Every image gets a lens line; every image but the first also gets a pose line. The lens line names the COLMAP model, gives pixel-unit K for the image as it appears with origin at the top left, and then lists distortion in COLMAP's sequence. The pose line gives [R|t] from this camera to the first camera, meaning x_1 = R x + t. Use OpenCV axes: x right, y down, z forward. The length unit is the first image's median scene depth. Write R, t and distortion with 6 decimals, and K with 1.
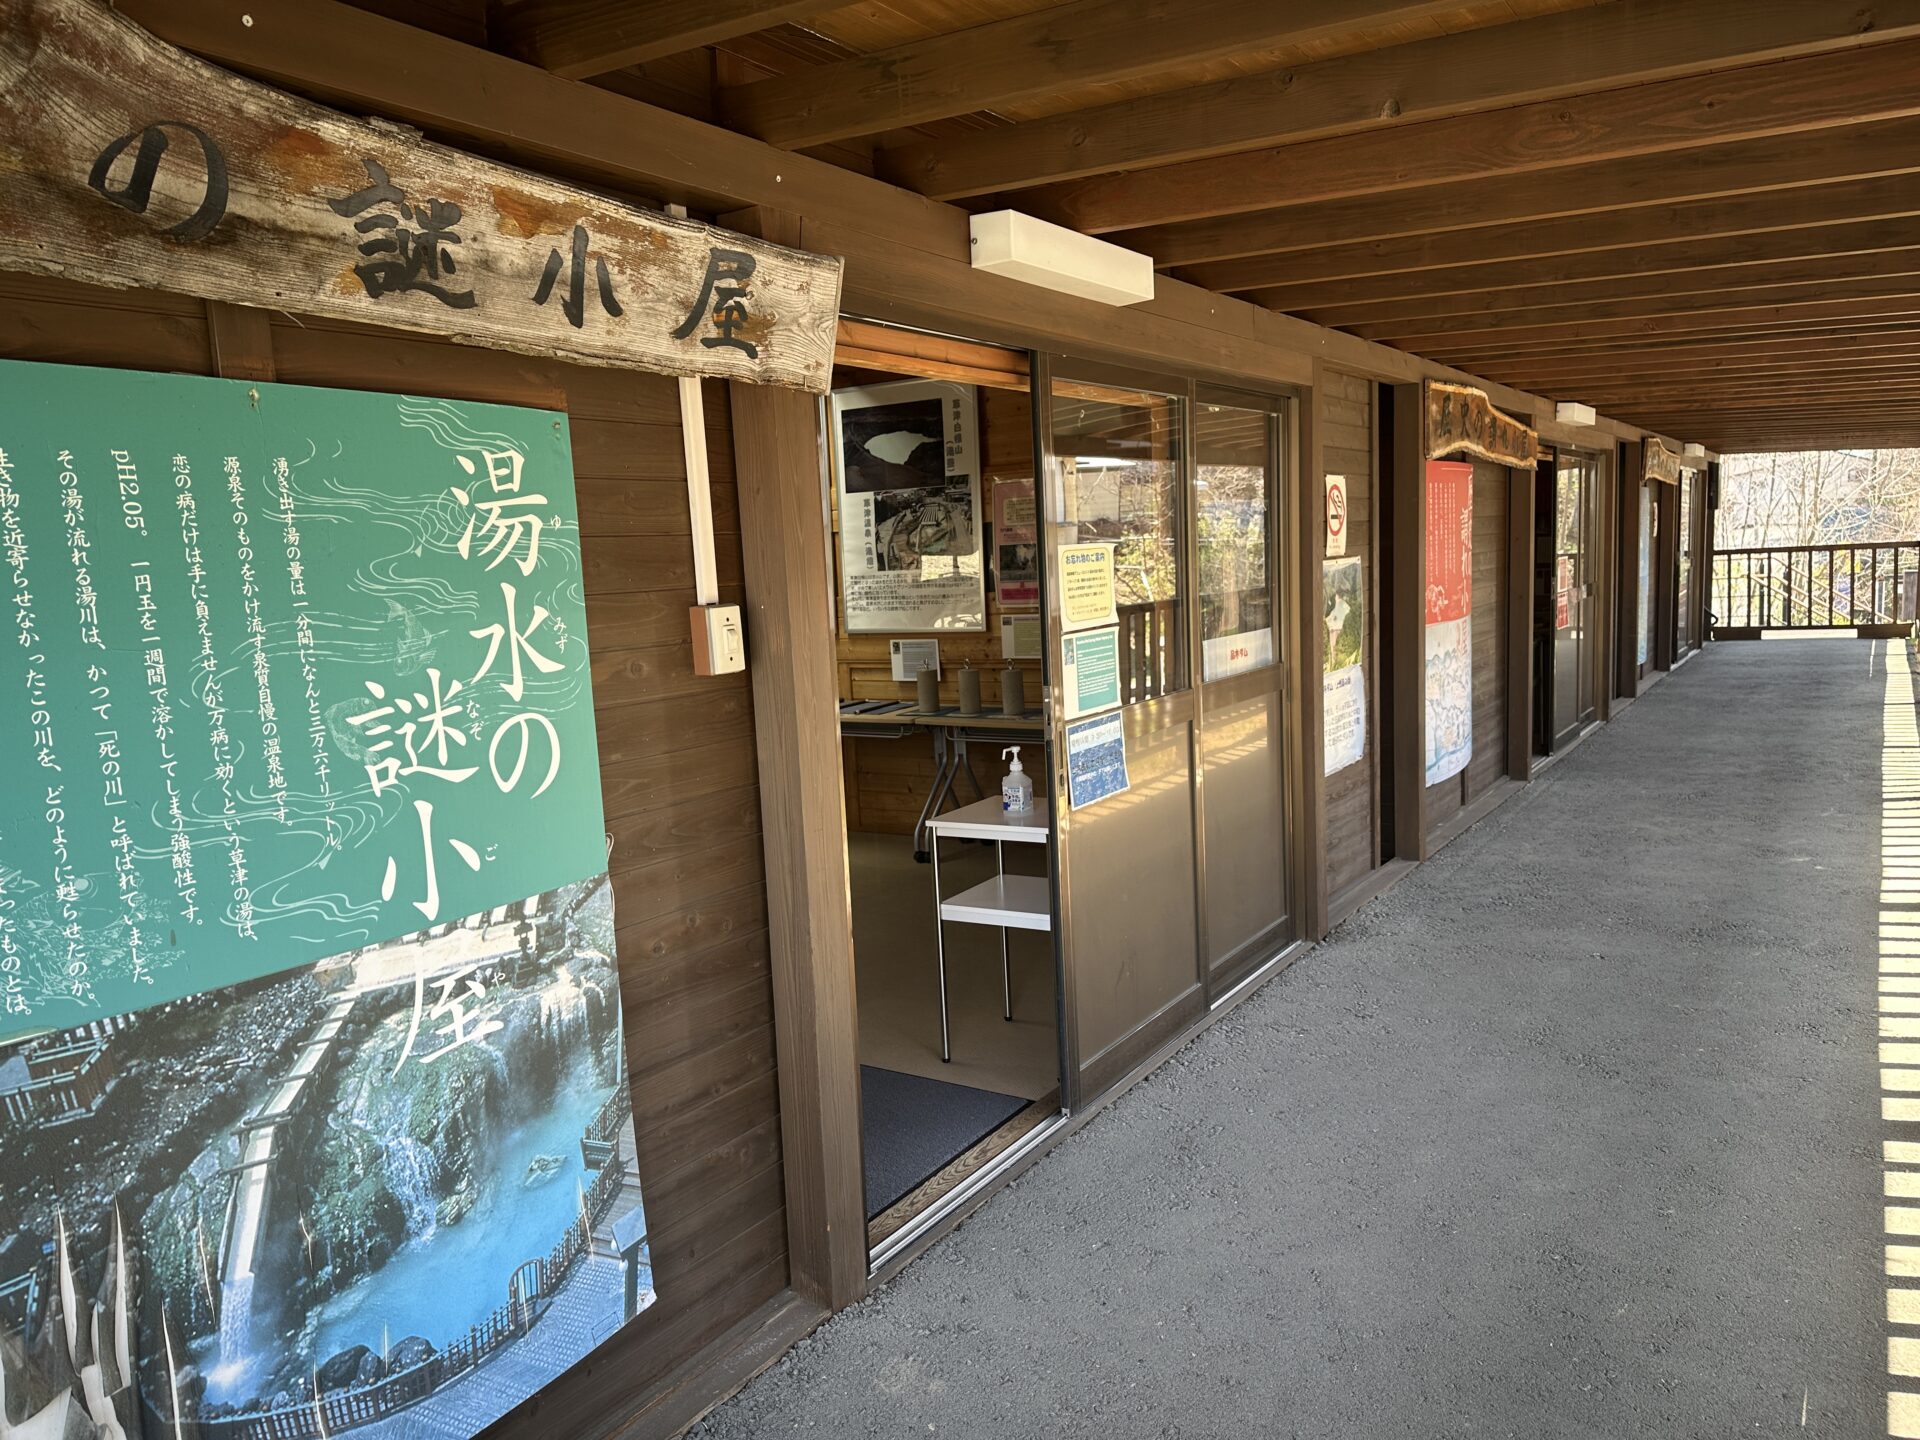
lens RADIAL K [[1344.7, 0, 960.0], [0, 1344.7, 720.0], [0, 0, 1]] dist [0.000672, 0.000010]
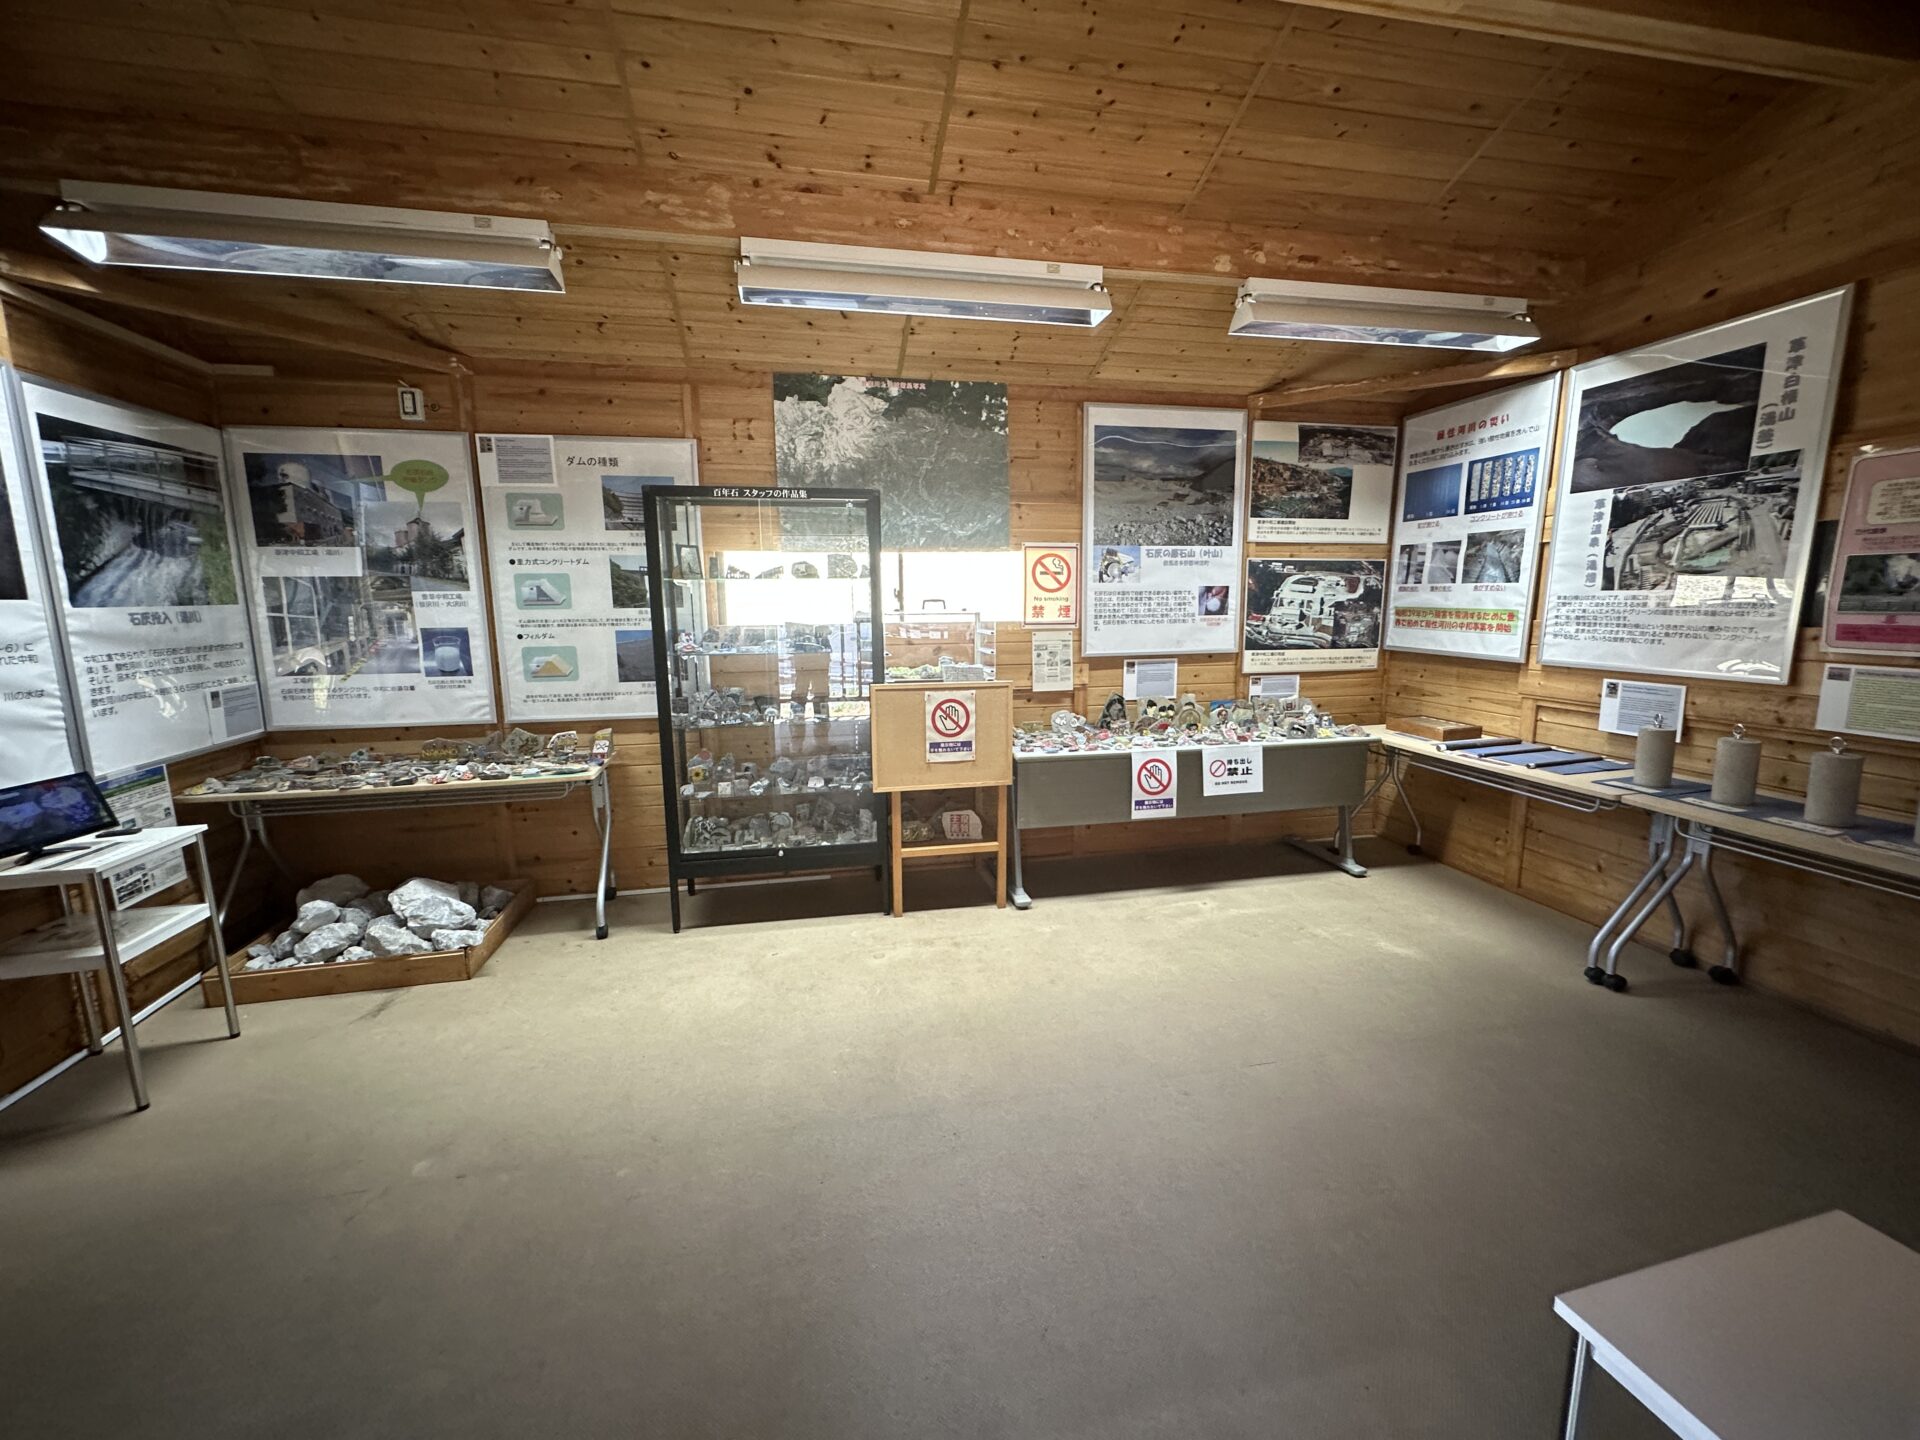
lens RADIAL K [[774.1, 0, 960.0], [0, 774.1, 720.0], [0, 0, 1]] dist [0.001136, 0.000877]
pose [[0.723307, 0.150151, -0.674004, -0.015258], [-0.110882, 0.988662, 0.101256, -0.040427], [0.681565, 0.001495, 0.731756, 0.415374]]
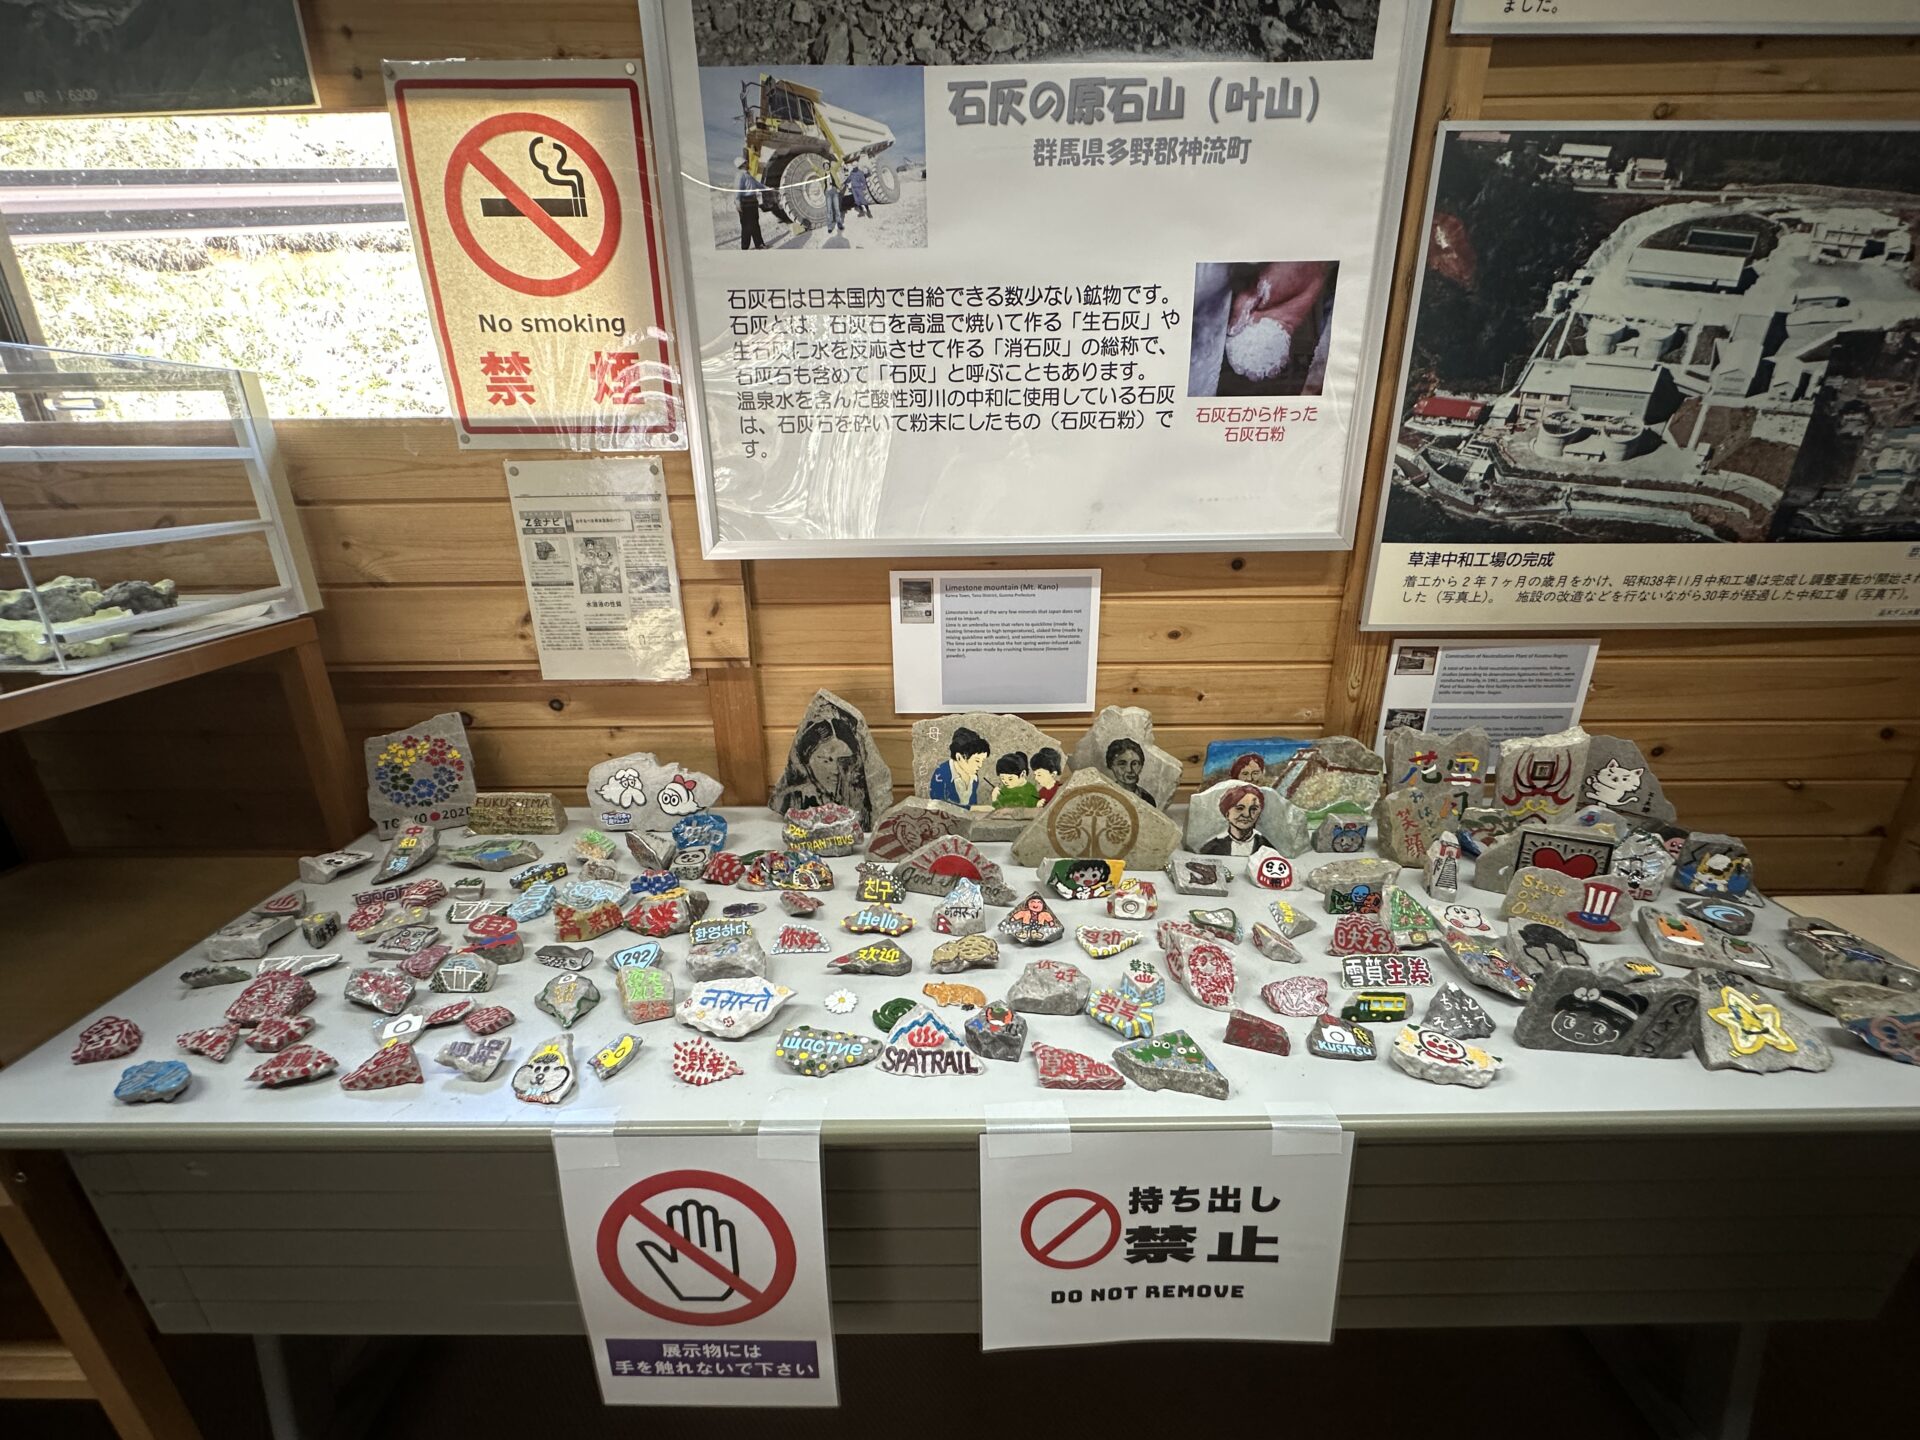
lens RADIAL K [[774.1, 0, 960.0], [0, 774.1, 720.0], [0, 0, 1]] dist [0.001136, 0.000877]
pose [[0.564456, 0.308547, -0.765629, -0.124172], [-0.117585, 0.948111, 0.295398, -0.052731], [0.817045, -0.076712, 0.571448, 0.688596]]
